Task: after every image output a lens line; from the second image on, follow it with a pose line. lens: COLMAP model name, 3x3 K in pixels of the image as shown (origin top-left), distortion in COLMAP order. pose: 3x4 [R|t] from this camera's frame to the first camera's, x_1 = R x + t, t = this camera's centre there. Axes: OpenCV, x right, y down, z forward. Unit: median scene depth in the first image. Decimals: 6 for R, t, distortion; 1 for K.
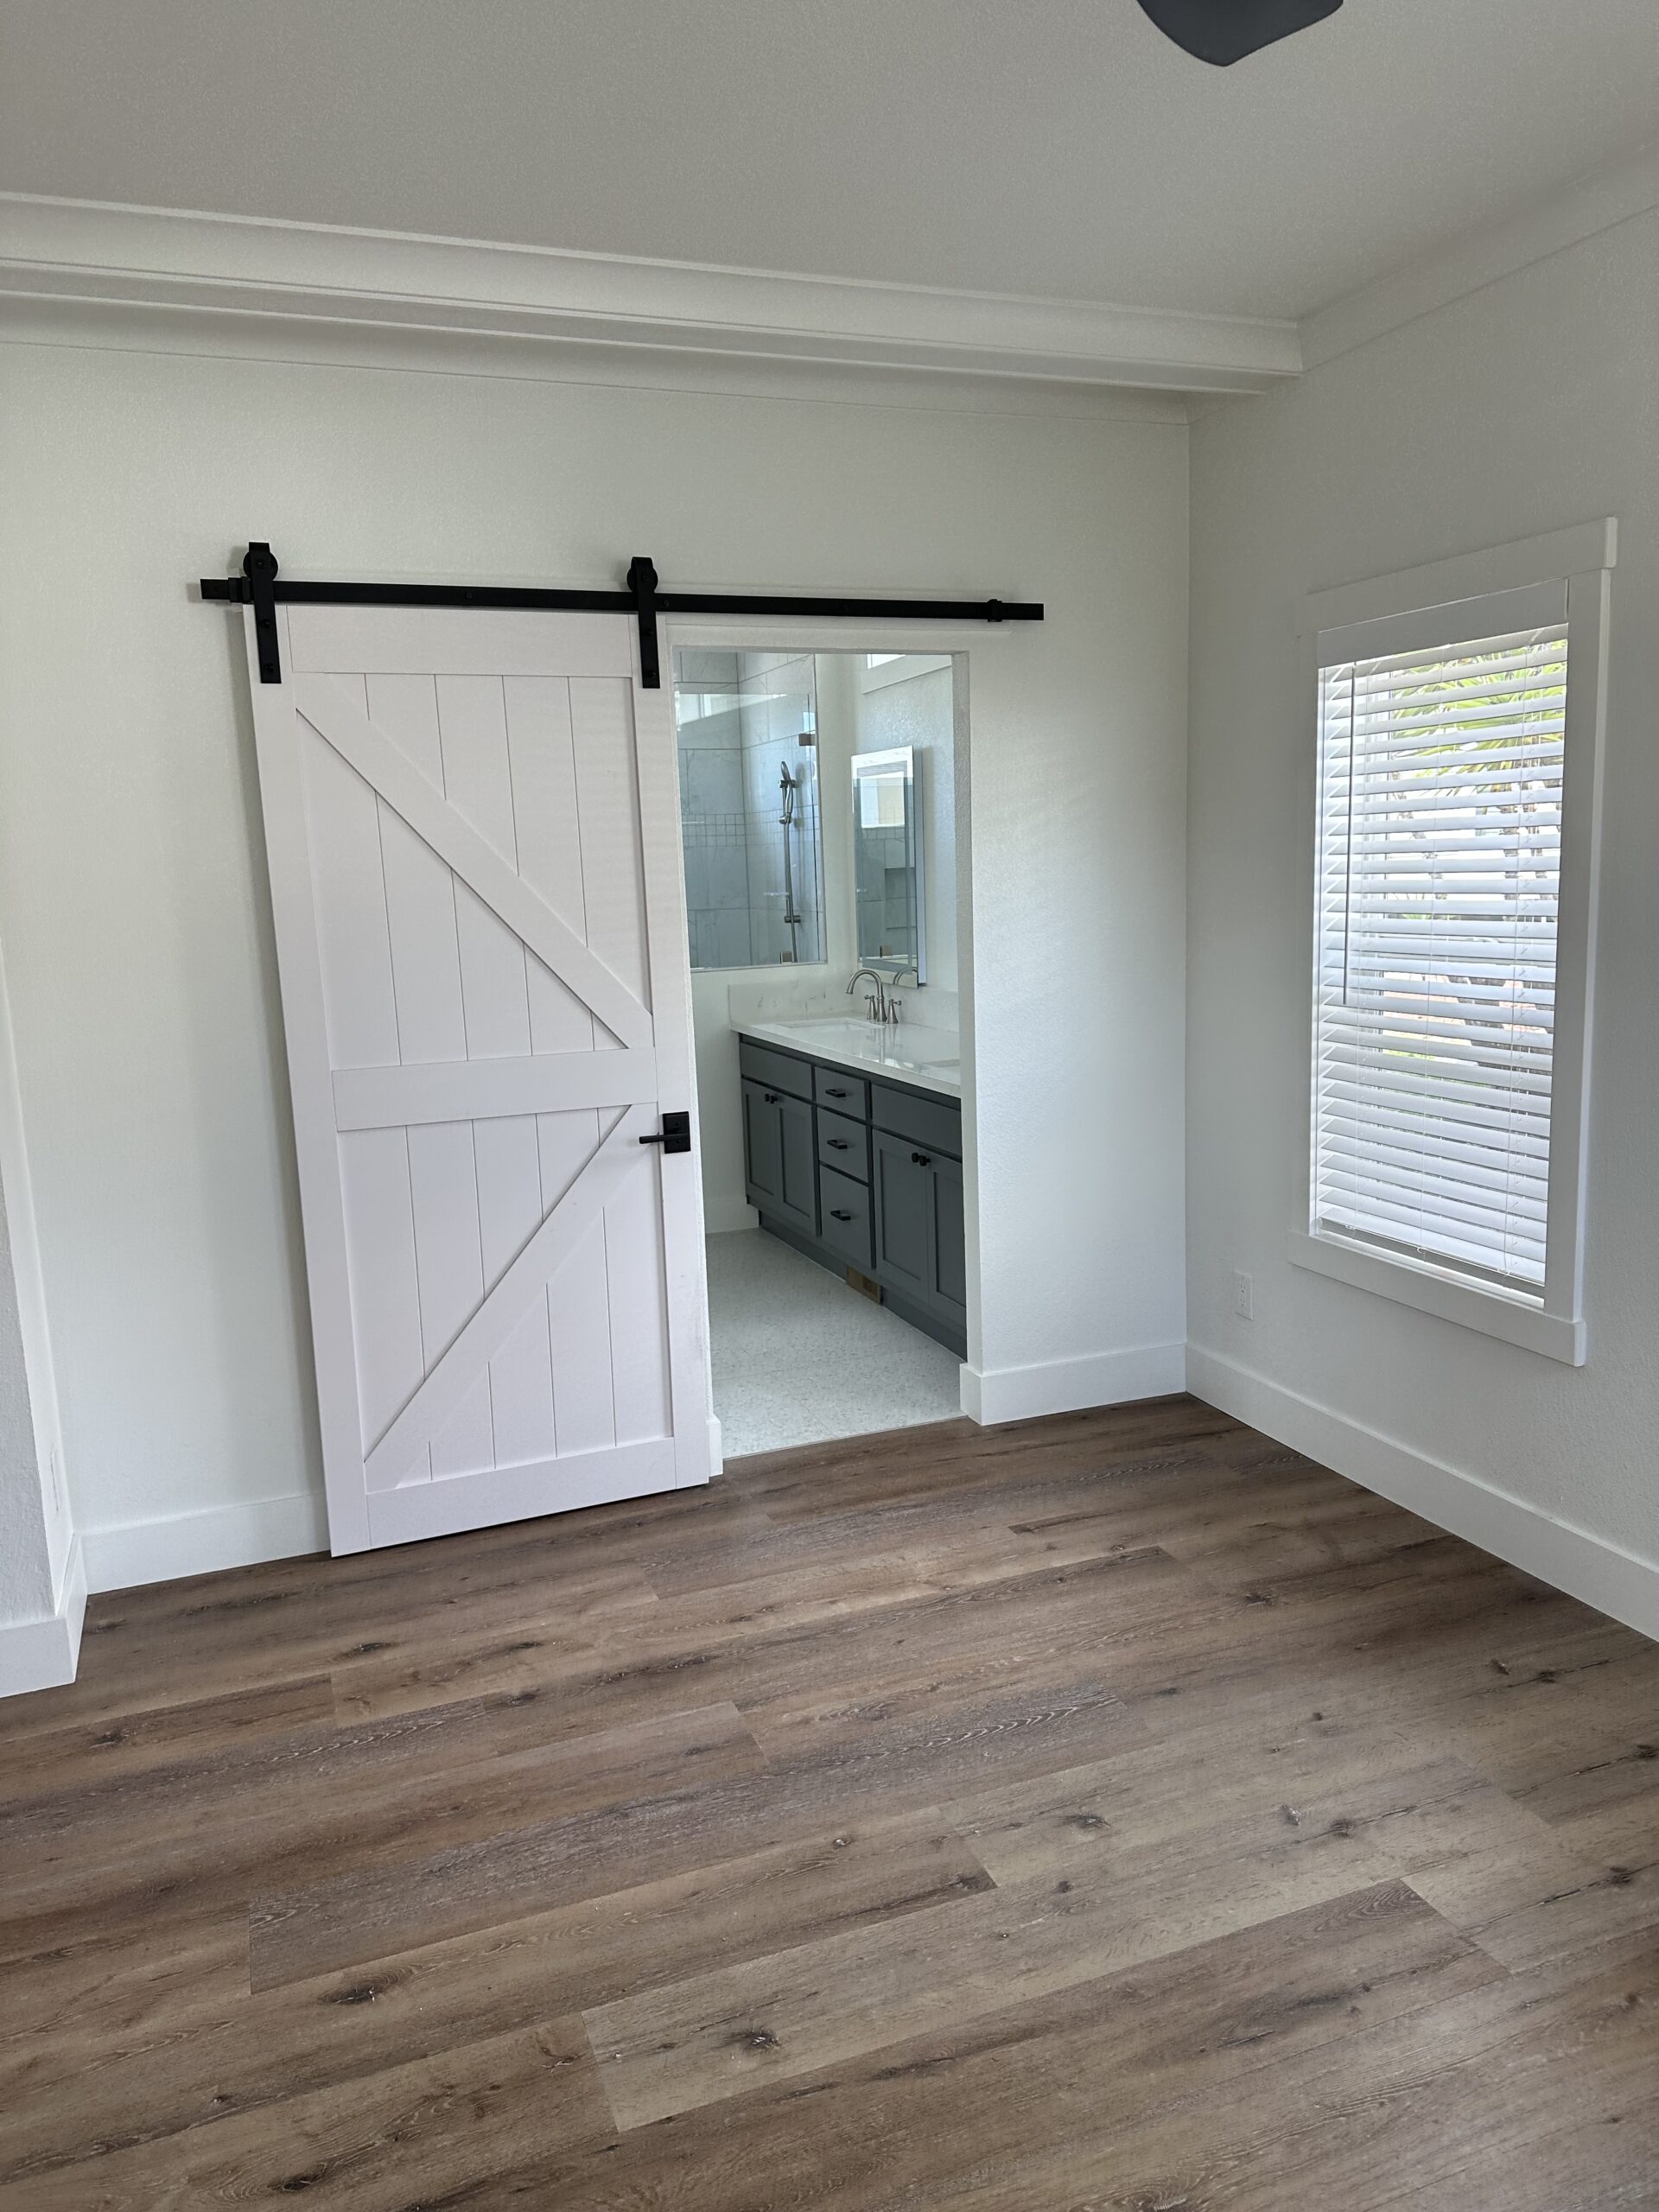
lens RADIAL K [[1556.3, 0, 833.7], [0, 1556.3, 1099.2], [0, 0, 1]] dist [0.033632, -0.034756]
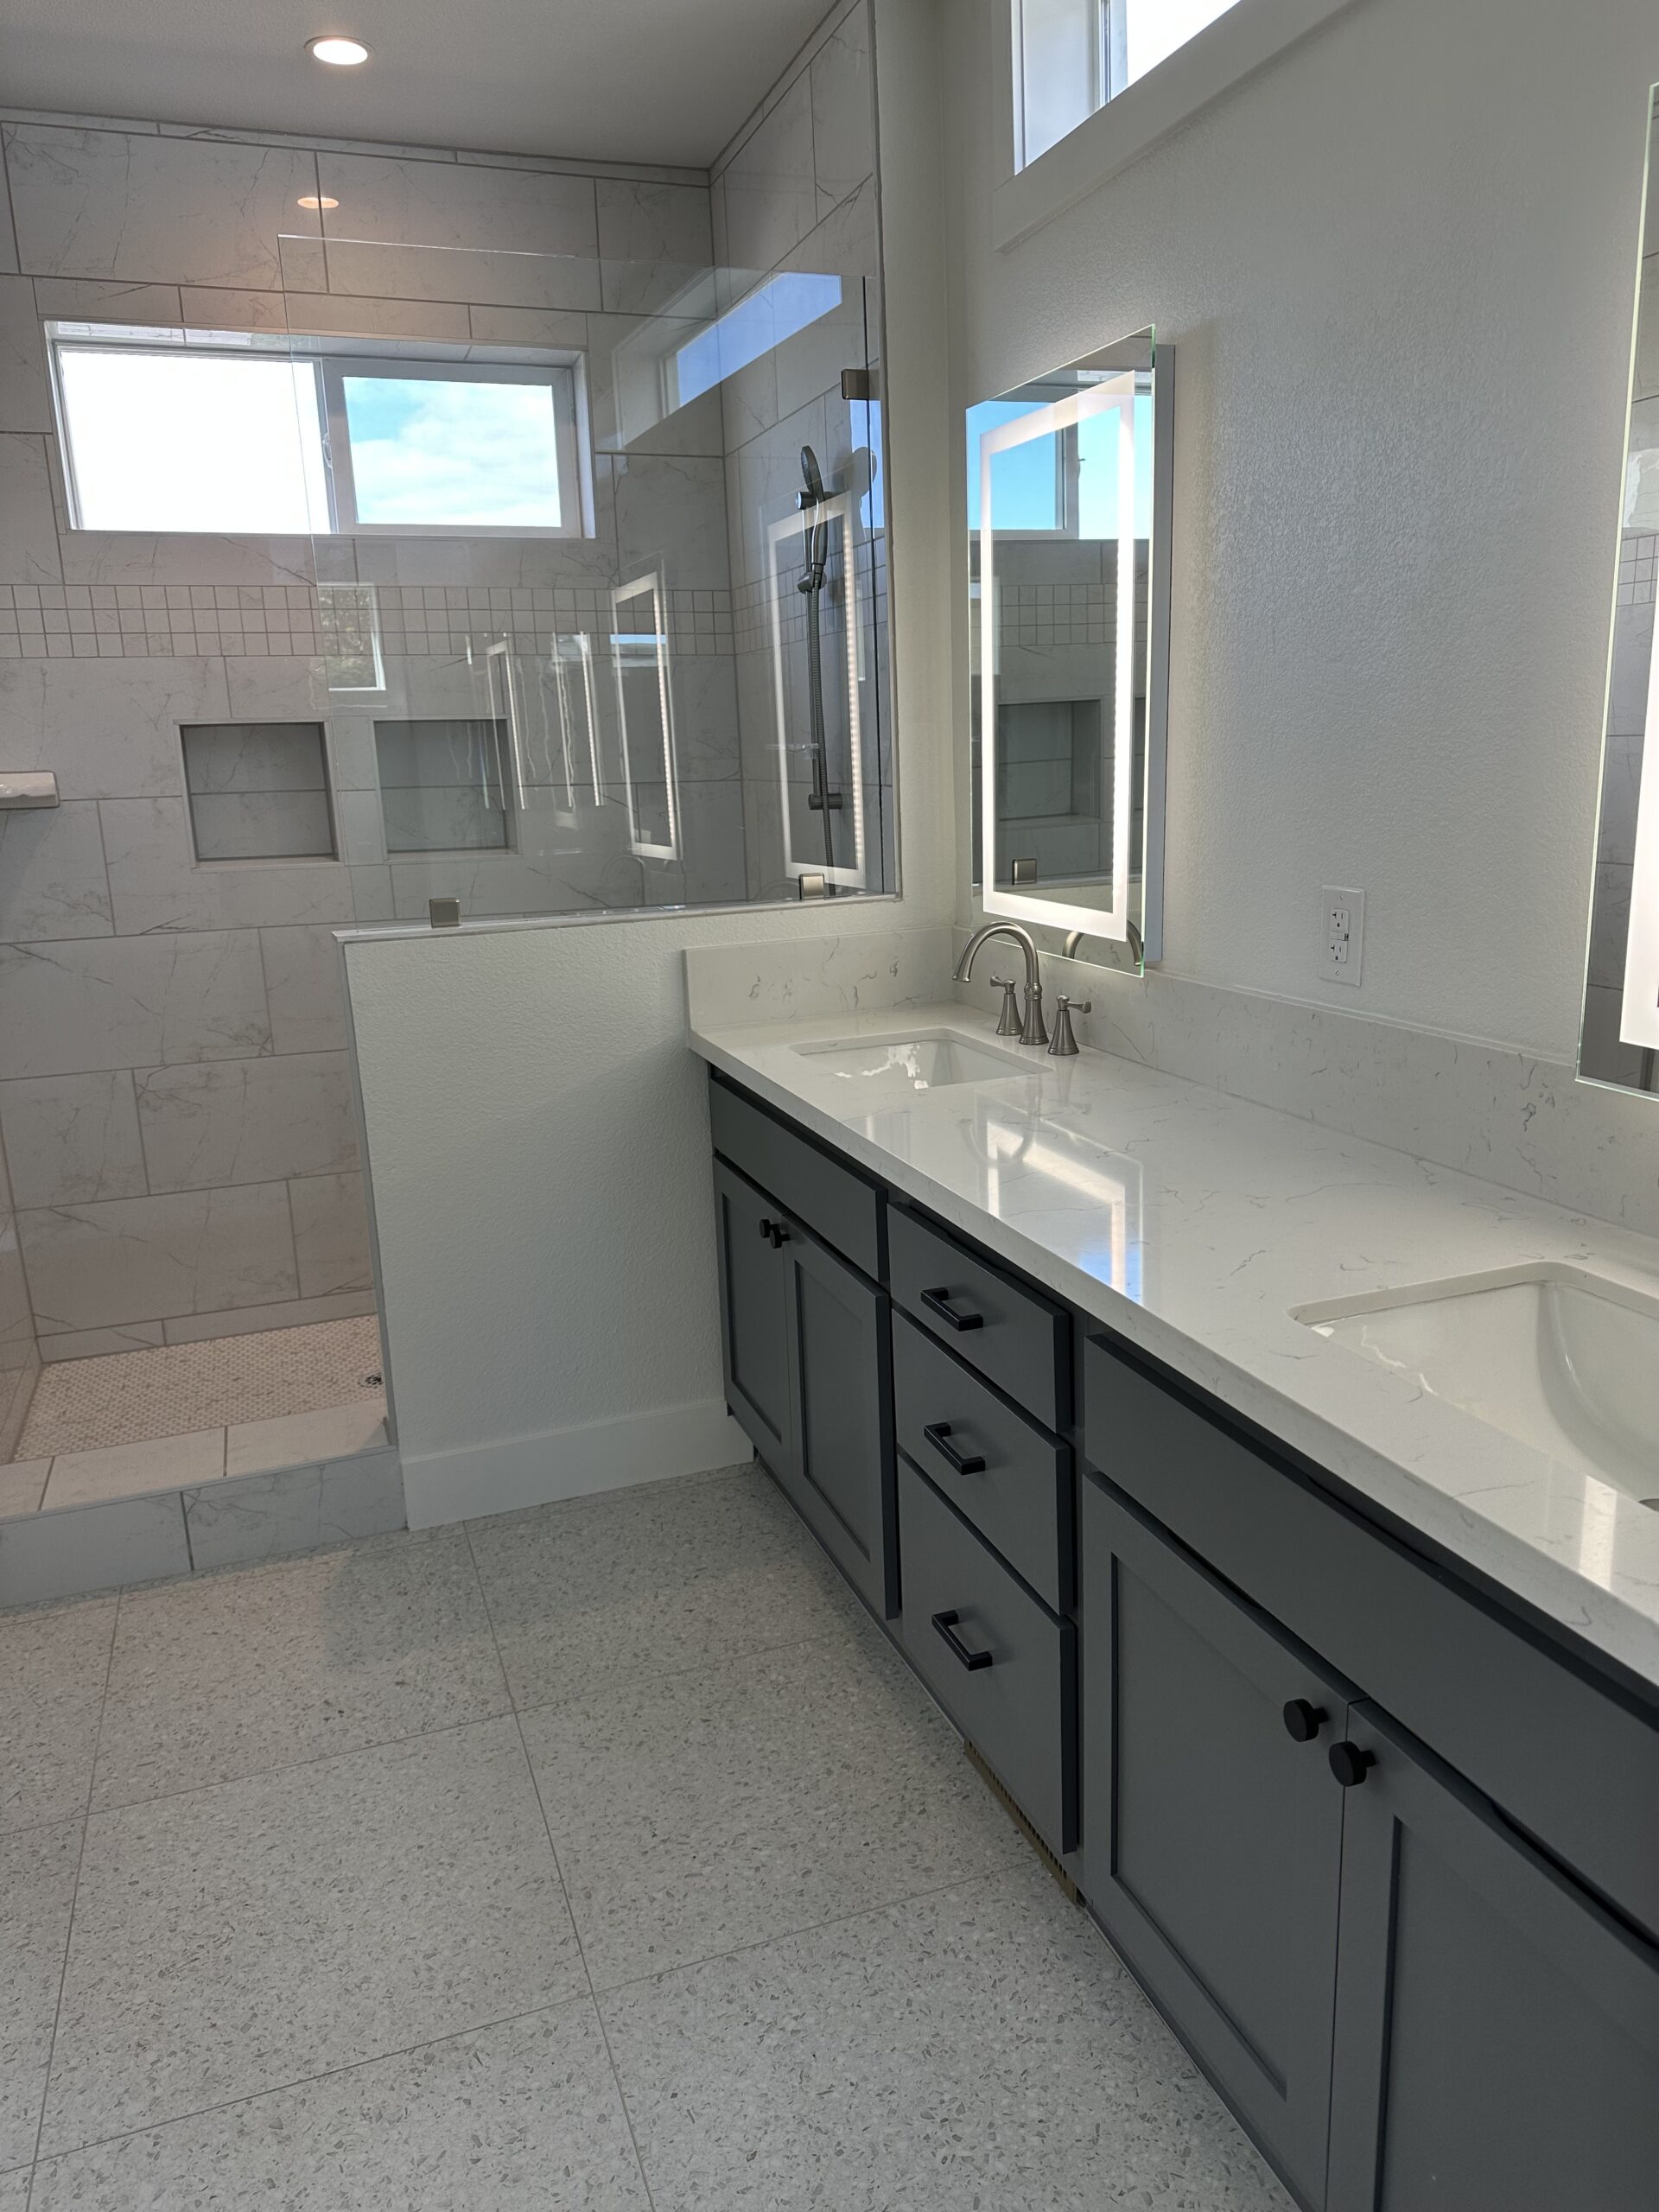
lens RADIAL K [[1546.6, 0, 829.5], [0, 1546.6, 1106.0], [0, 0, 1]] dist [0.038911, -0.036879]
pose [[0.999836, 0.006221, -0.016986, -0.017821], [-0.004799, 0.996581, 0.082477, -0.066735], [0.017441, -0.082382, 0.996448, 0.565219]]
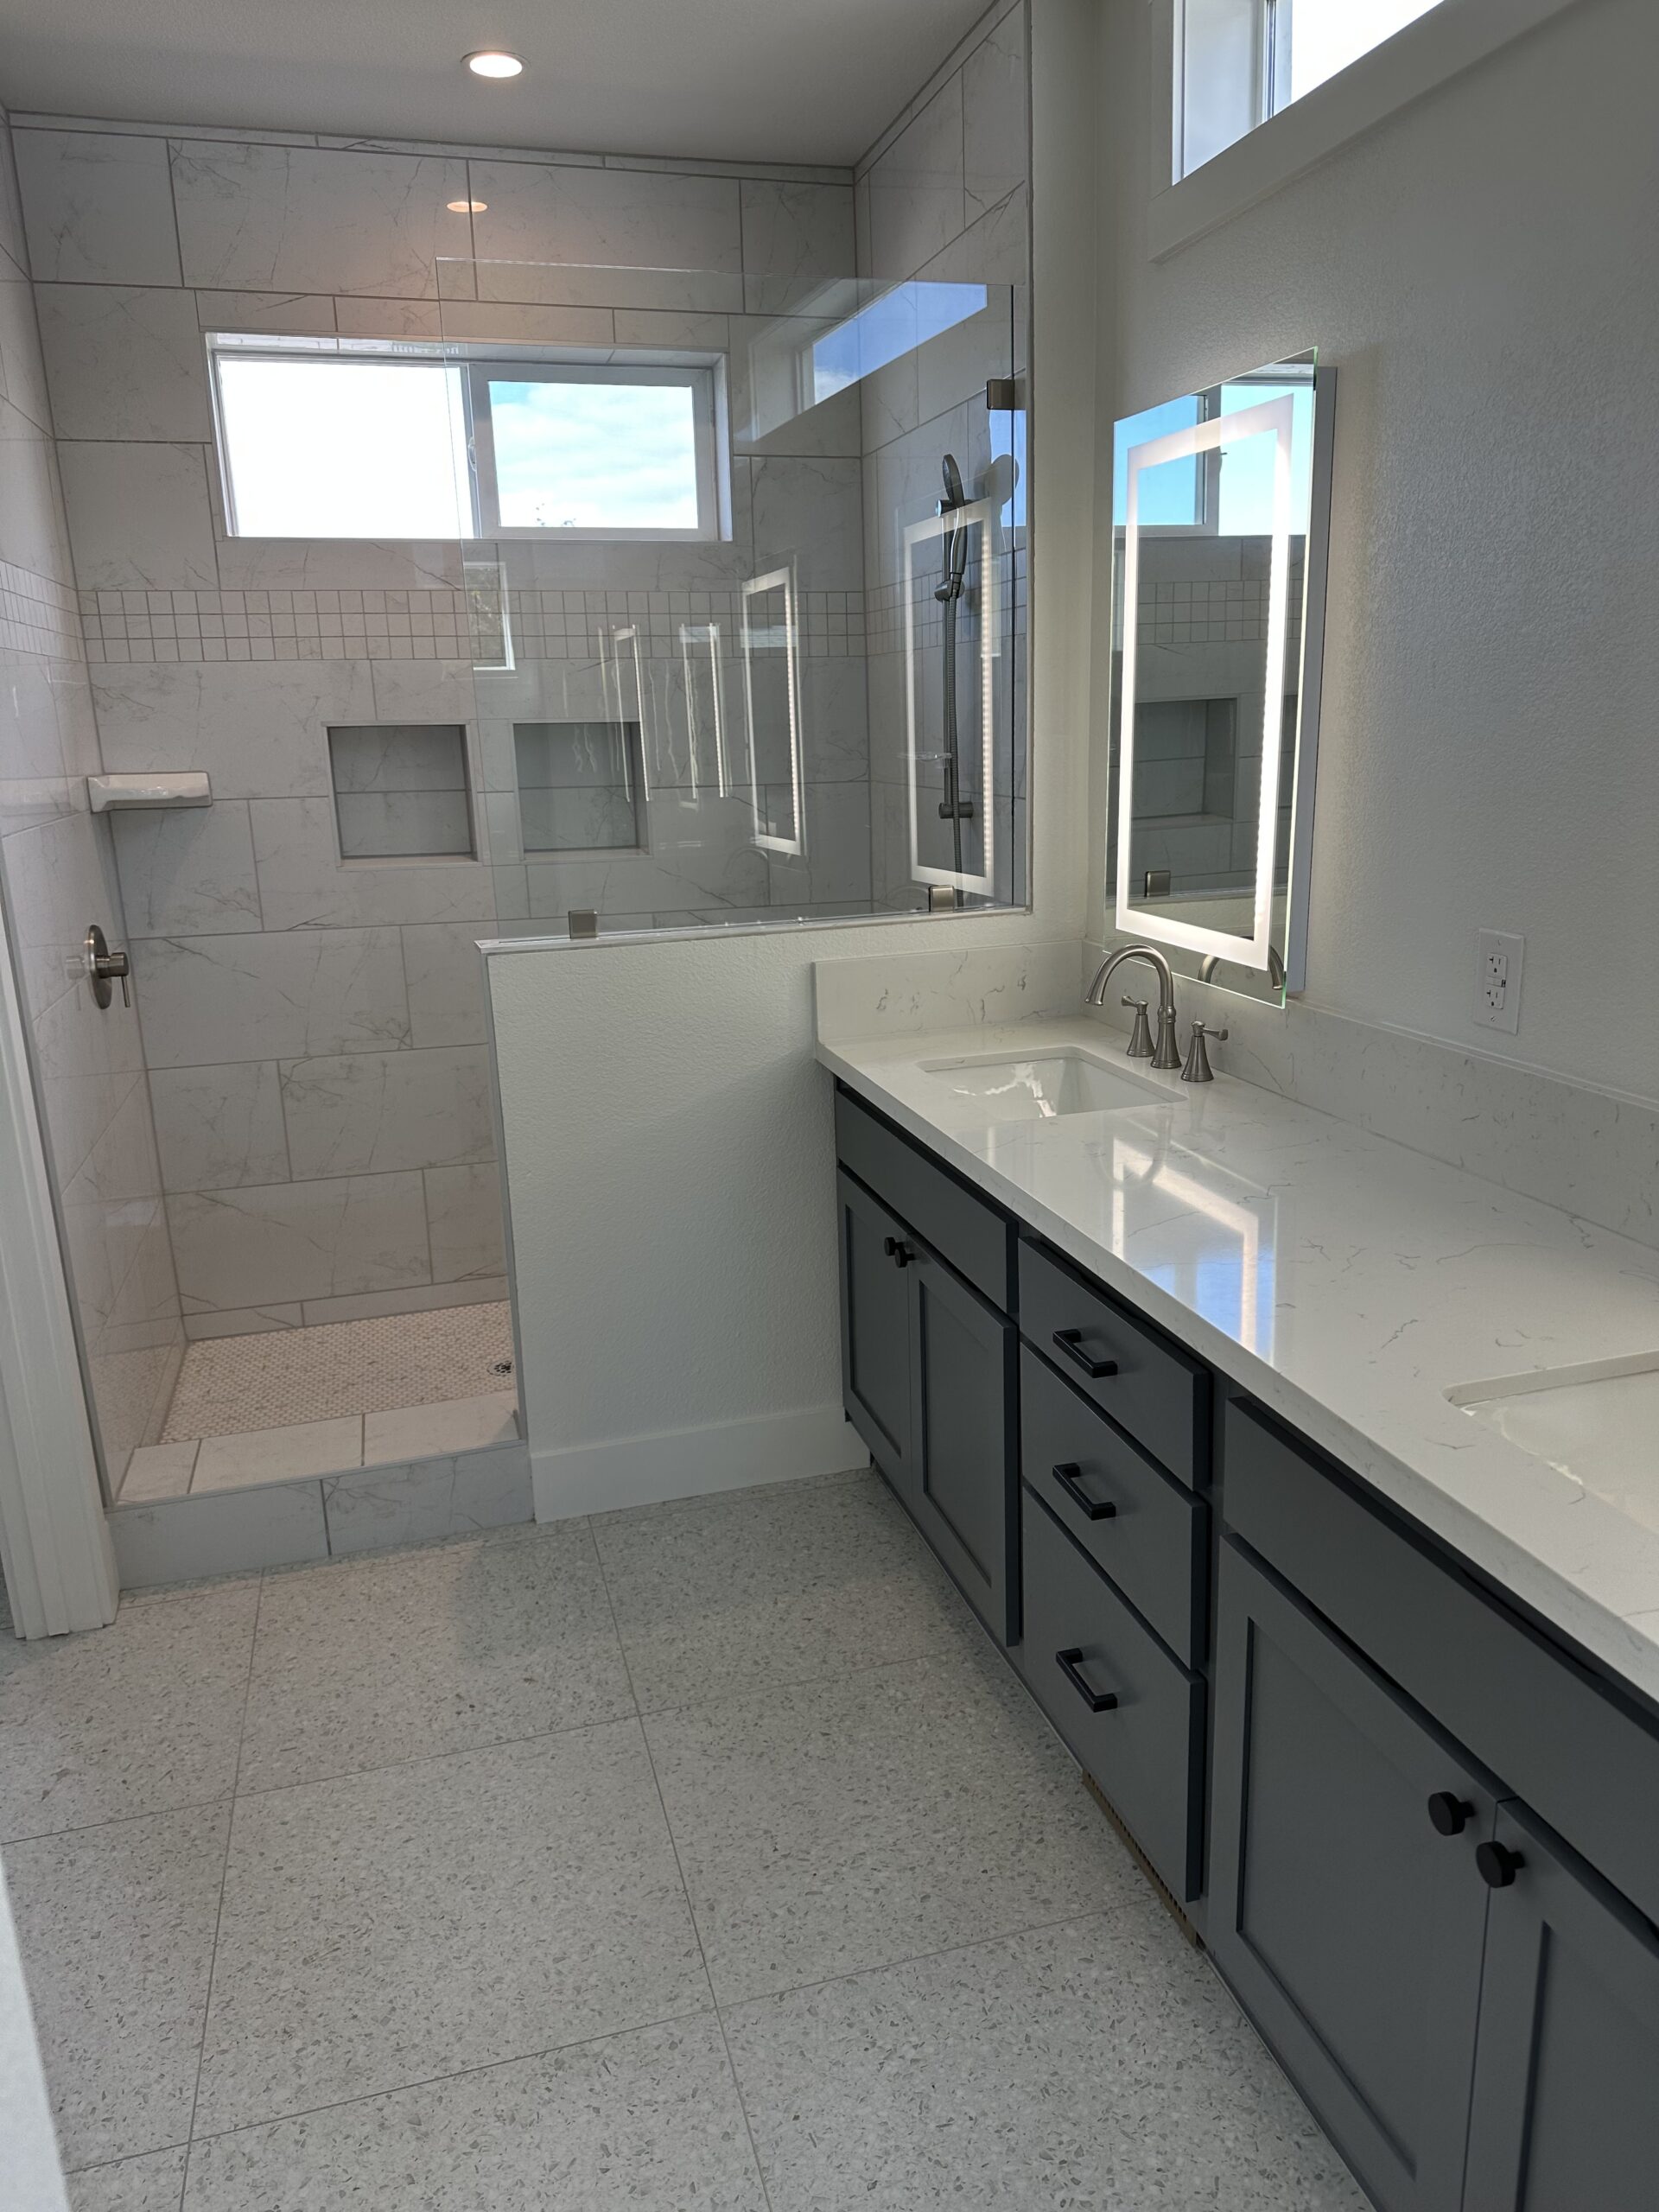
lens RADIAL K [[1541.9, 0, 833.8], [0, 1541.9, 1104.7], [0, 0, 1]] dist [0.050038, -0.053984]
pose [[0.996098, 0.029879, -0.083047, -0.023699], [-0.021303, 0.994525, 0.102305, -0.079509], [0.085649, -0.100136, 0.991280, 0.564973]]
